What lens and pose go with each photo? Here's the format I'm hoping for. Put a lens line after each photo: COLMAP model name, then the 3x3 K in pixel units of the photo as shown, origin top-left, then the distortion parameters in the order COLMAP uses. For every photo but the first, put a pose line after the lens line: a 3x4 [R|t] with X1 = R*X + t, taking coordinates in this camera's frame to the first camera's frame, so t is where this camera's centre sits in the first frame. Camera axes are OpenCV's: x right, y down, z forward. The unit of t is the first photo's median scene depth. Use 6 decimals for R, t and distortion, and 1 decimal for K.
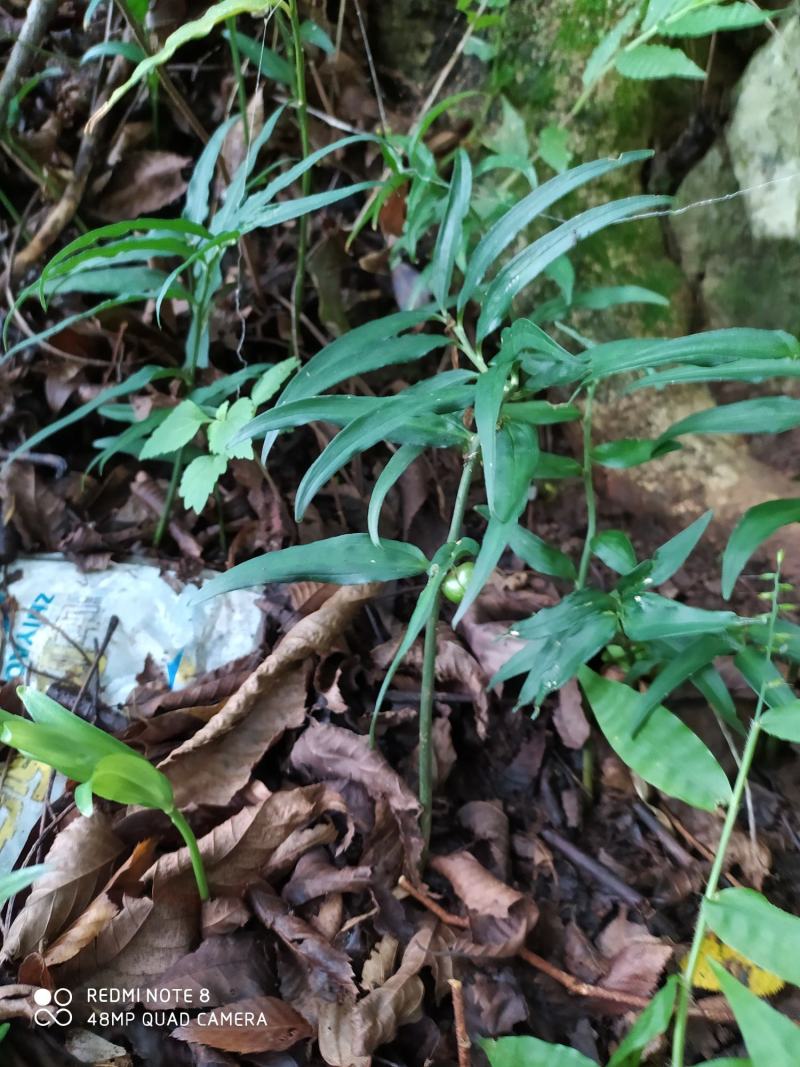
lens RADIAL K [[829.5, 0, 395.1], [0, 829.5, 529.8], [0, 0, 1]] dist [0.041667, -0.063461]
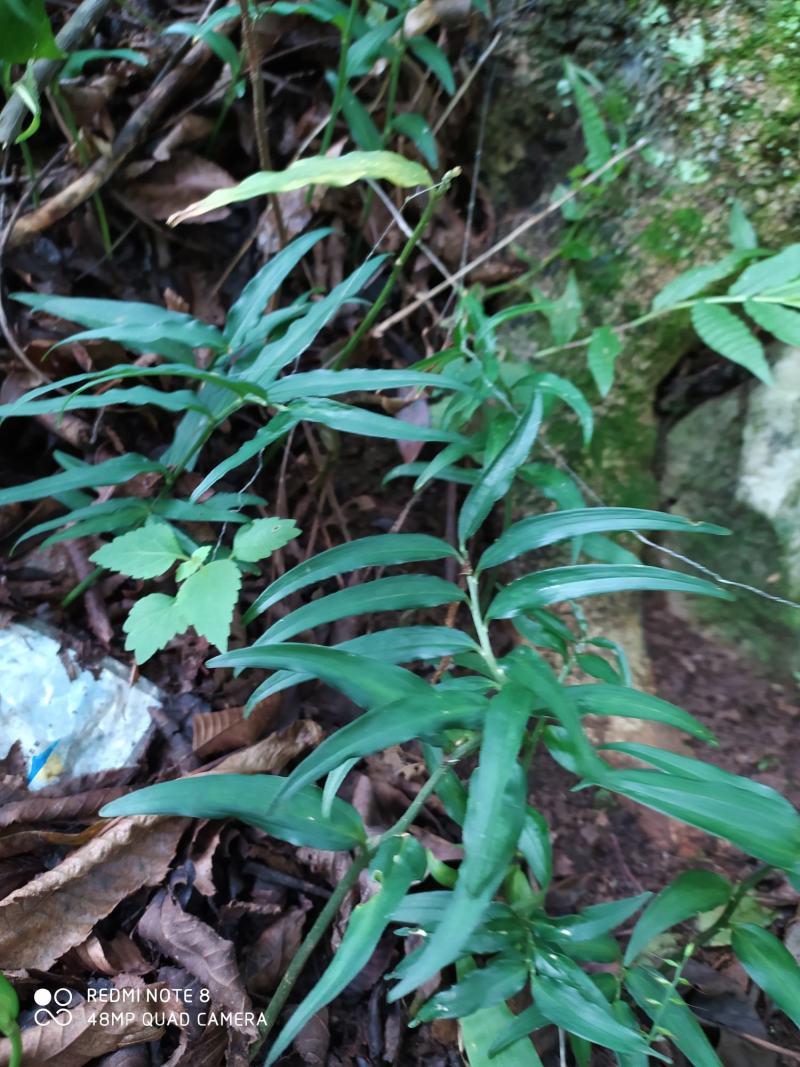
lens RADIAL K [[829.5, 0, 395.1], [0, 829.5, 529.8], [0, 0, 1]] dist [0.041667, -0.063461]
pose [[0.917726, 0.352921, 0.182281, -0.160556], [-0.363638, 0.931119, 0.028025, -0.231148], [-0.159835, -0.092003, 0.982847, 0.060992]]
